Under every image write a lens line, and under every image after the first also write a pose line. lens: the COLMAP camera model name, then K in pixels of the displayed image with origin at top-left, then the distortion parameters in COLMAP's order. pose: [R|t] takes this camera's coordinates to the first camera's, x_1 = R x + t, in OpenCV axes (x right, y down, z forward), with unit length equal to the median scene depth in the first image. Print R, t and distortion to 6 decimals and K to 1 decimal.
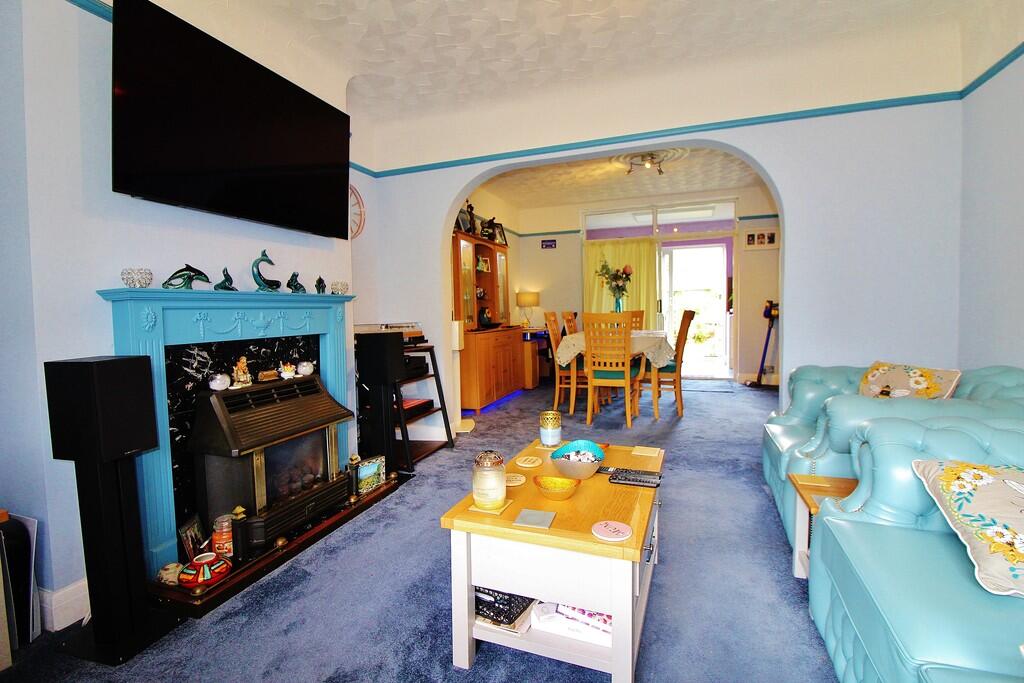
lens RADIAL K [[475.5, 0, 517.8], [0, 475.5, 332.0], [0, 0, 1]] dist [0.001622, -0.014078]
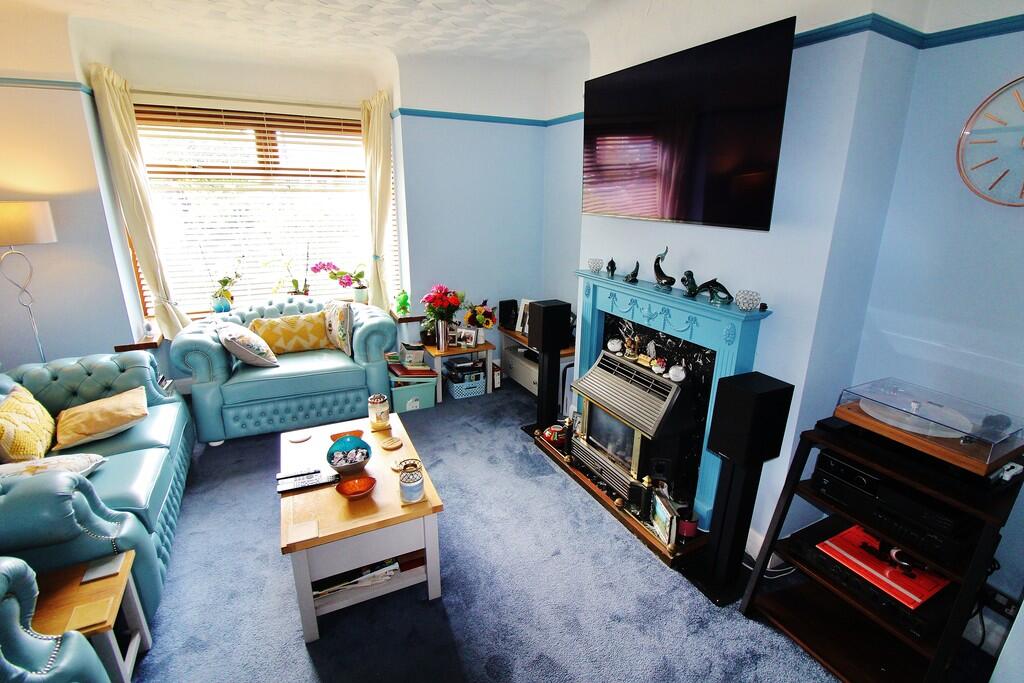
lens RADIAL K [[475.5, 0, 517.8], [0, 475.5, 332.0], [0, 0, 1]] dist [0.001622, -0.014078]
pose [[-0.691269, 0.210270, -0.691327, 0.485290], [-0.036352, 0.945395, 0.323895, -0.353860], [0.721682, 0.249029, -0.645878, 1.633263]]
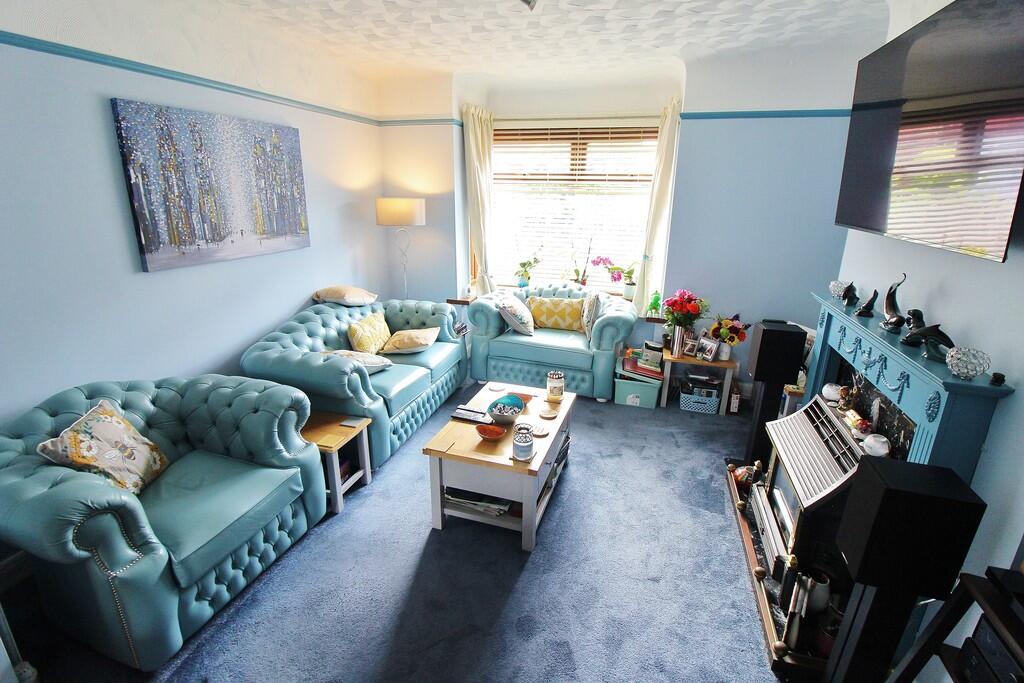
lens RADIAL K [[473.5, 0, 512.7], [0, 473.5, 329.5], [0, 0, 1]] dist [0.001439, -0.014174]
pose [[-0.998889, 0.014943, -0.044695, 0.133585], [-0.000695, 0.943619, 0.331034, -0.371059], [0.047122, 0.330697, -0.942560, 1.878849]]
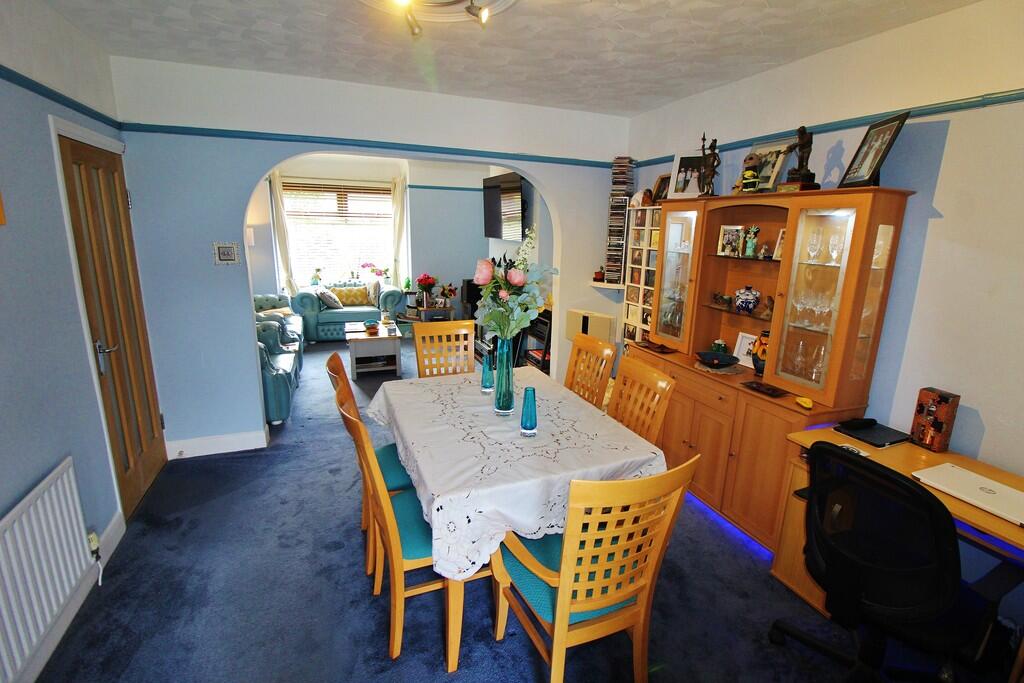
lens RADIAL K [[473.5, 0, 512.7], [0, 473.5, 329.5], [0, 0, 1]] dist [0.001439, -0.014174]
pose [[-0.757654, 0.138210, -0.637854, 1.166485], [-0.041818, 0.965032, 0.258775, -0.451000], [0.651315, 0.222736, -0.725381, 3.186299]]
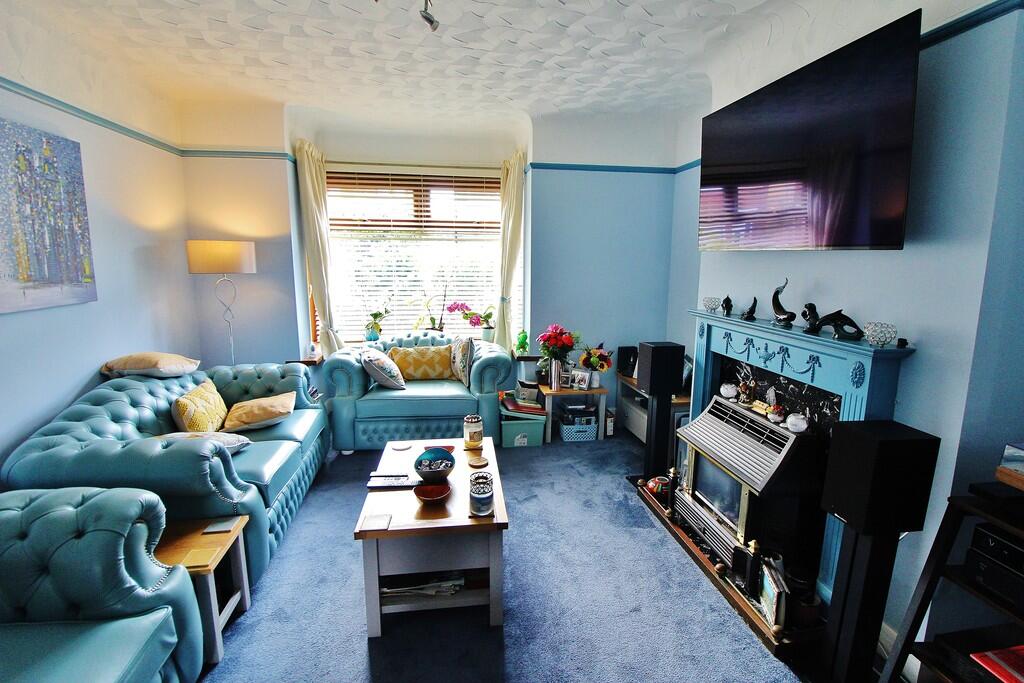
lens RADIAL K [[475.5, 0, 517.8], [0, 475.5, 332.0], [0, 0, 1]] dist [0.001622, -0.014078]
pose [[-0.880887, 0.082131, -0.466146, 0.398906], [-0.017288, 0.978591, 0.205088, -0.277930], [0.473010, 0.188718, -0.860608, 1.729148]]
